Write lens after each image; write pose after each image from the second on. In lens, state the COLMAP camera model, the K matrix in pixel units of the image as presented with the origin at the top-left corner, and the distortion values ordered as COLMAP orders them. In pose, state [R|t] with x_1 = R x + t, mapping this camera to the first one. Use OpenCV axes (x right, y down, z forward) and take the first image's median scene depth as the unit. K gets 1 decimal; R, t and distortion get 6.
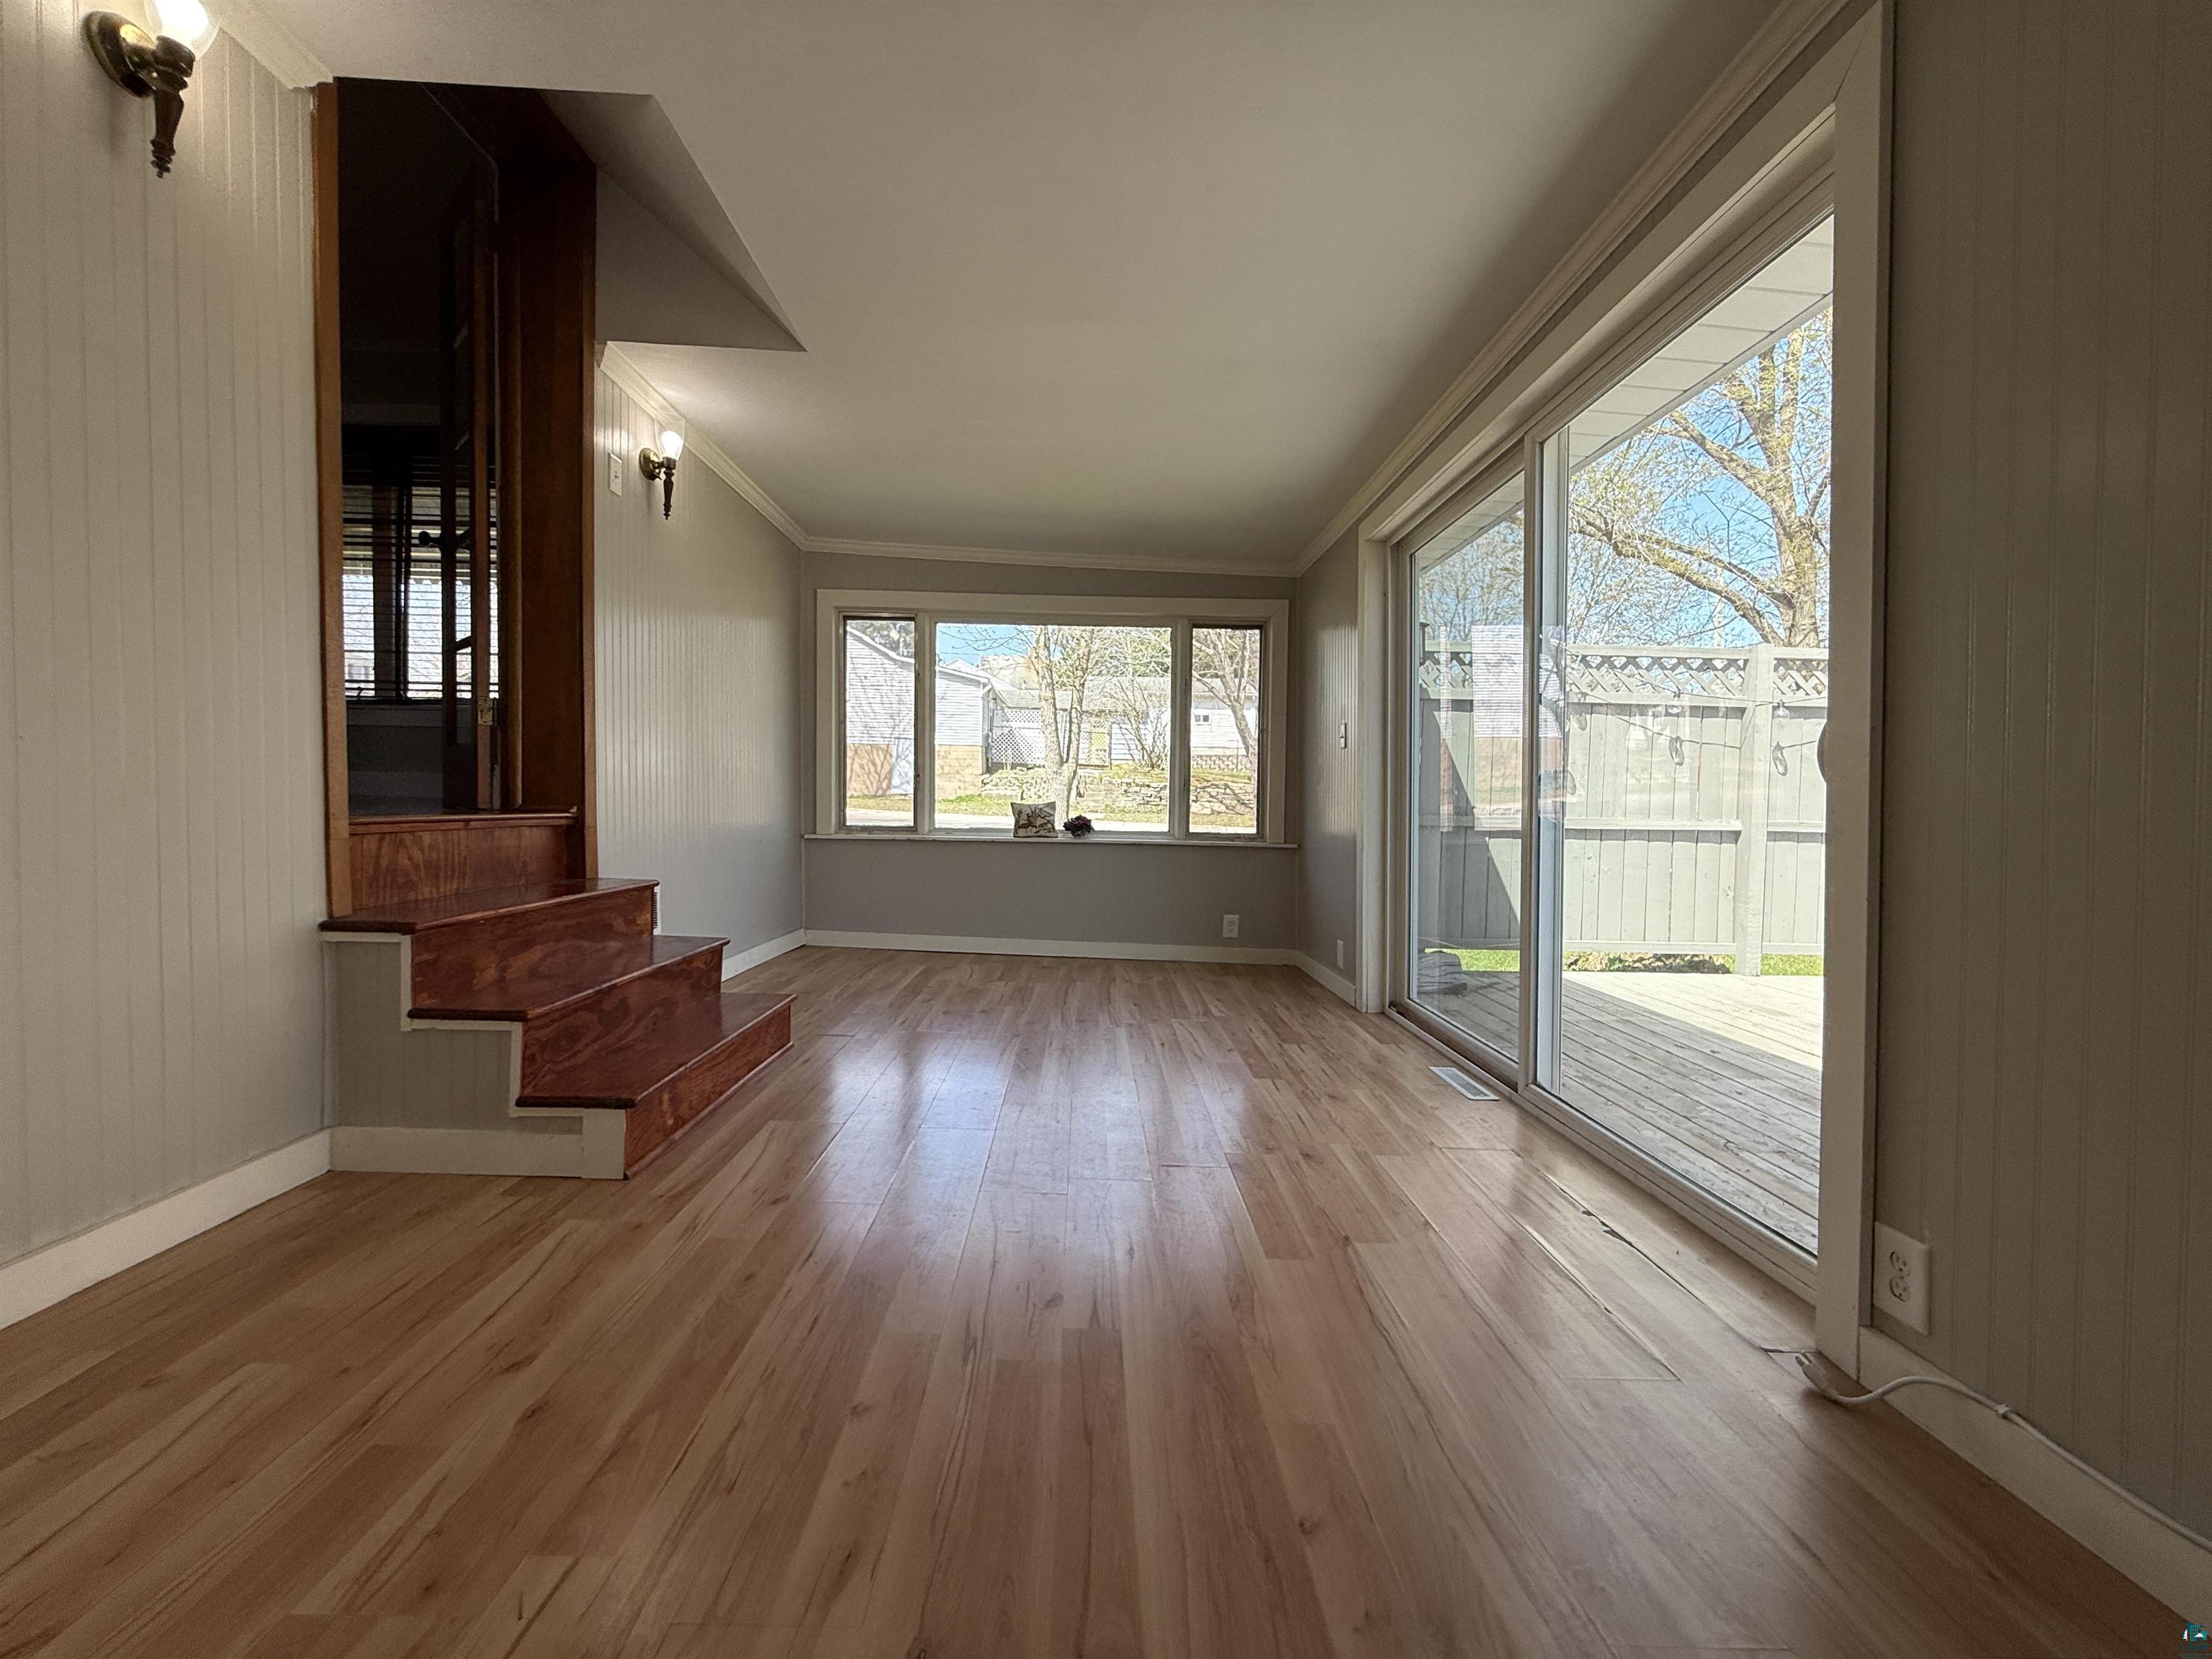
lens RADIAL K [[883.7, 0, 1106.6], [0, 883.7, 823.1], [0, 0, 1]] dist [-0.001975, 0.000374]
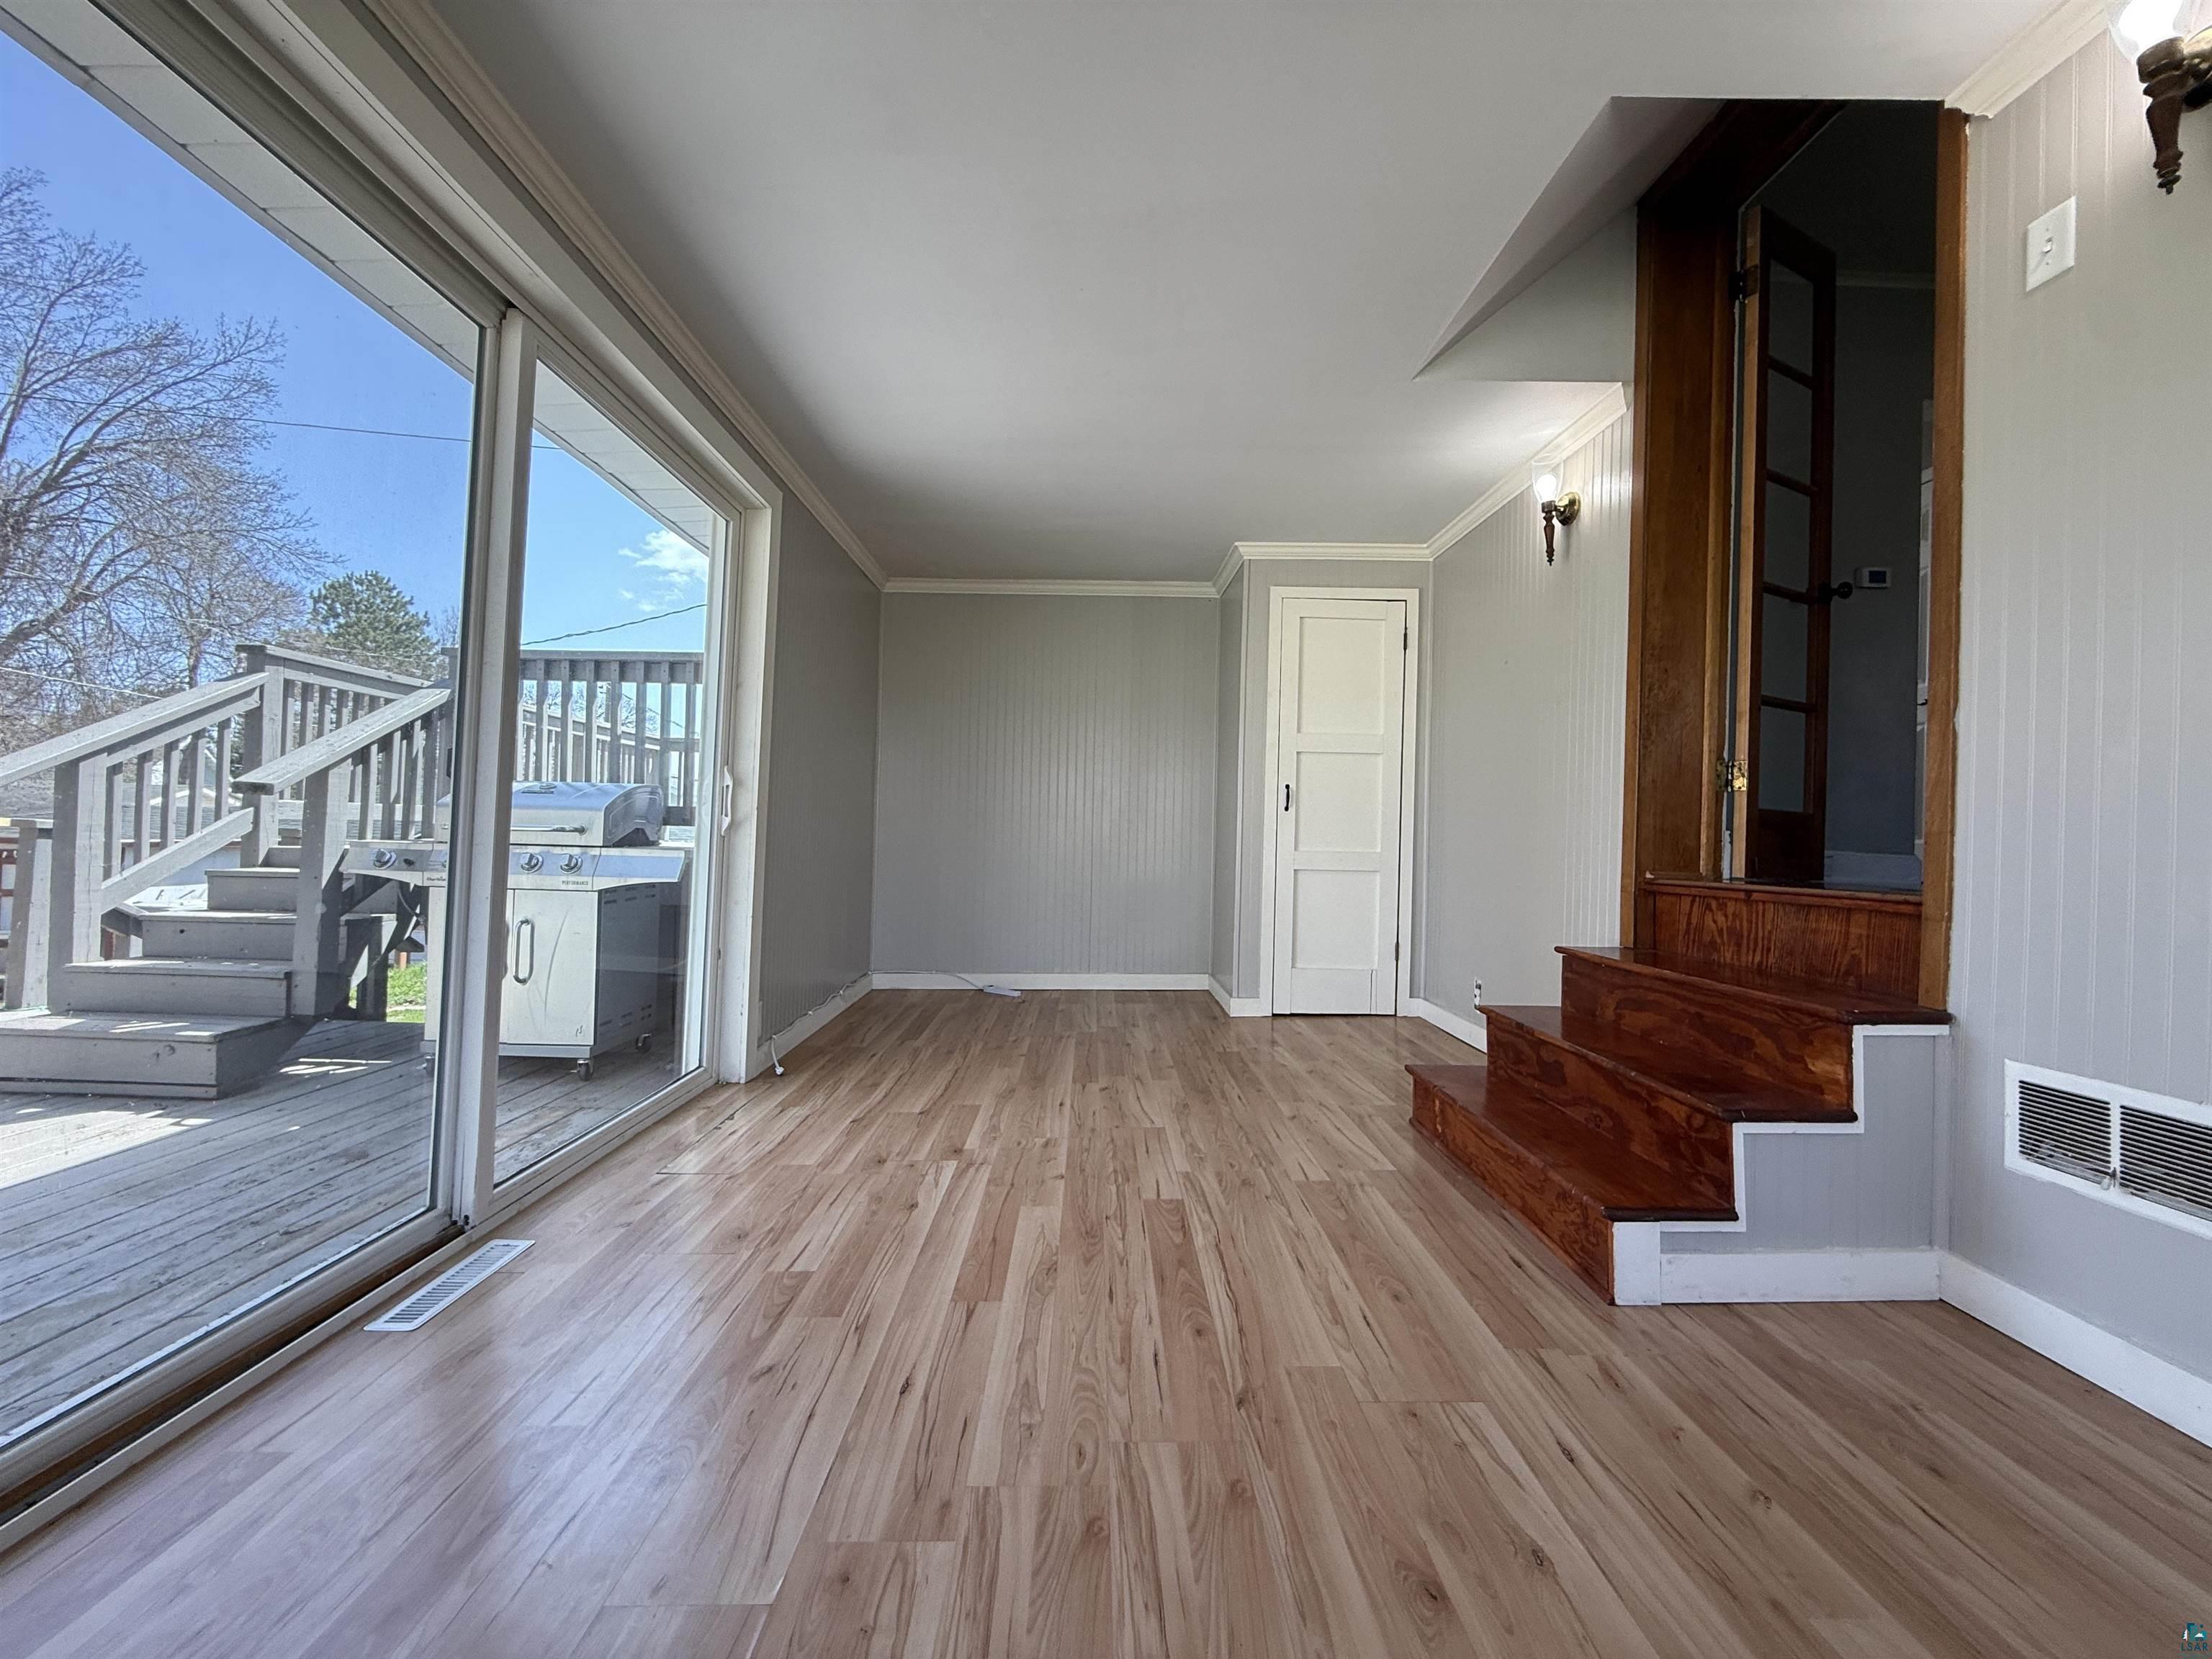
lens RADIAL K [[883.7, 0, 1103.8], [0, 883.7, 824.8], [0, 0, 1]] dist [-0.001975, 0.000374]
pose [[-0.998943, -0.044117, 0.012926, -0.040150], [-0.044061, 0.999018, 0.004613, -0.049697], [-0.013117, 0.004039, -0.999906, 2.018320]]
